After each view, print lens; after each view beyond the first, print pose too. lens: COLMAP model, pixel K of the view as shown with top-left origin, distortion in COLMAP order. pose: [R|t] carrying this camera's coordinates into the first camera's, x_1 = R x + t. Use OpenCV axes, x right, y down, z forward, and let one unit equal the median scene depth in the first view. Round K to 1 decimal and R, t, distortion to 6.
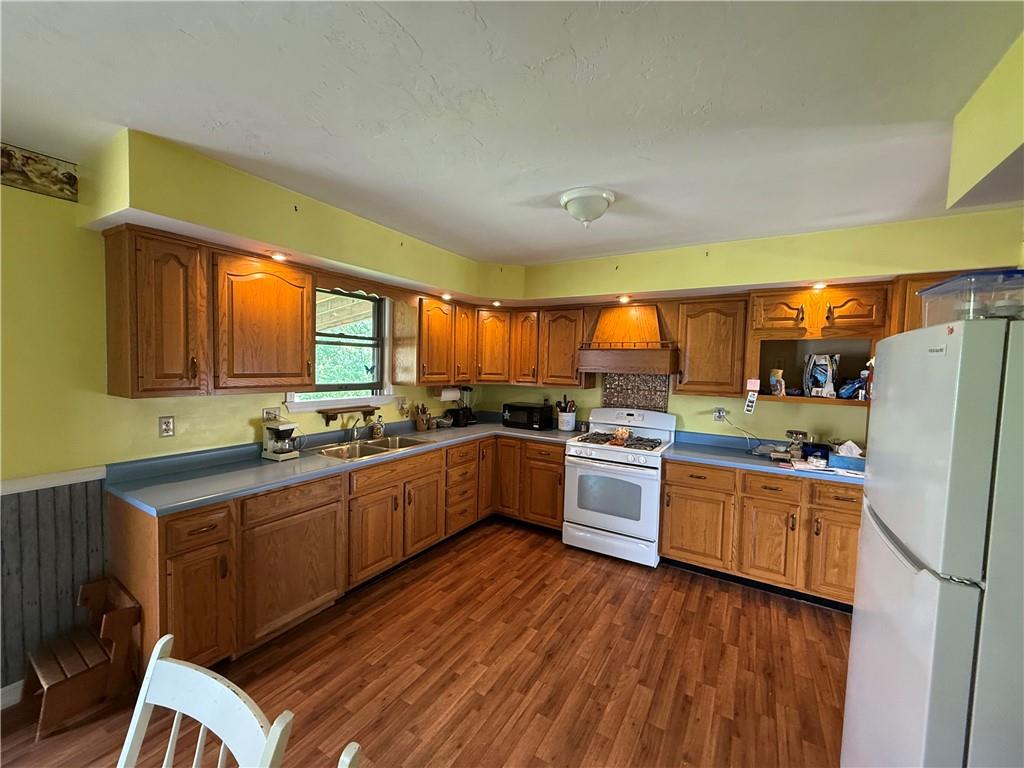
lens RADIAL K [[407.7, 0, 510.2], [0, 407.7, 381.5], [0, 0, 1]] dist [0.000753, 0.000294]
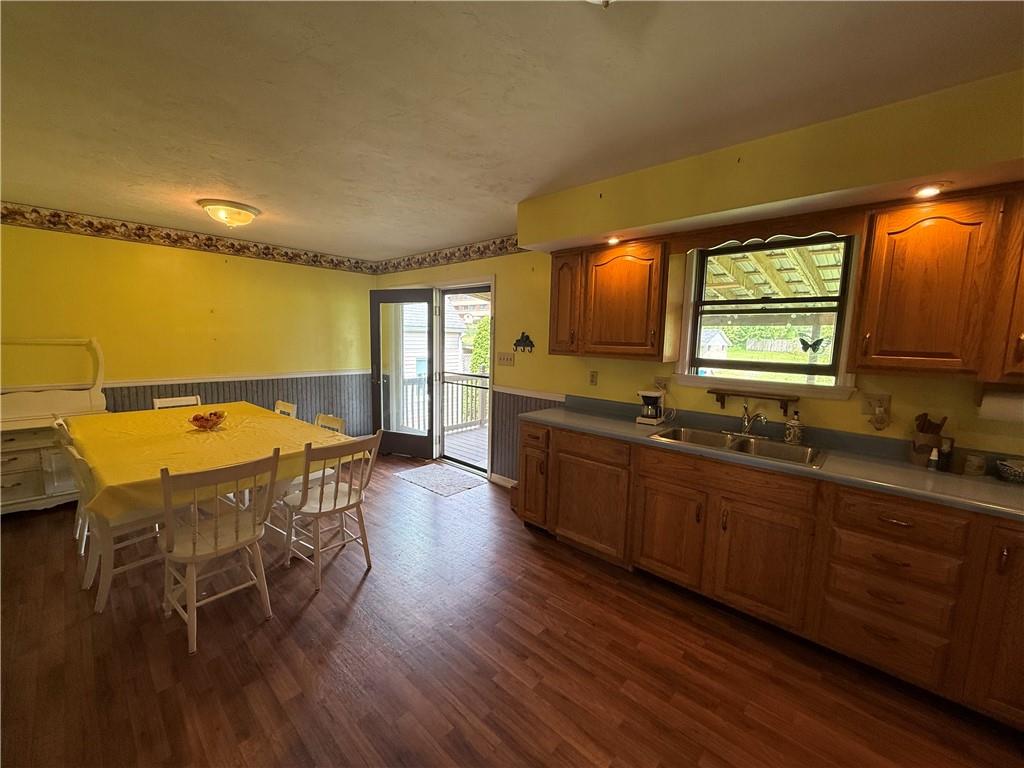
lens RADIAL K [[407.7, 0, 510.8], [0, 407.7, 382.9], [0, 0, 1]] dist [0.000753, 0.000294]
pose [[-0.192011, 0.092959, -0.976980, 0.562457], [-0.061303, 0.992424, 0.106477, -0.009817], [0.979476, 0.080337, -0.184858, 0.832010]]
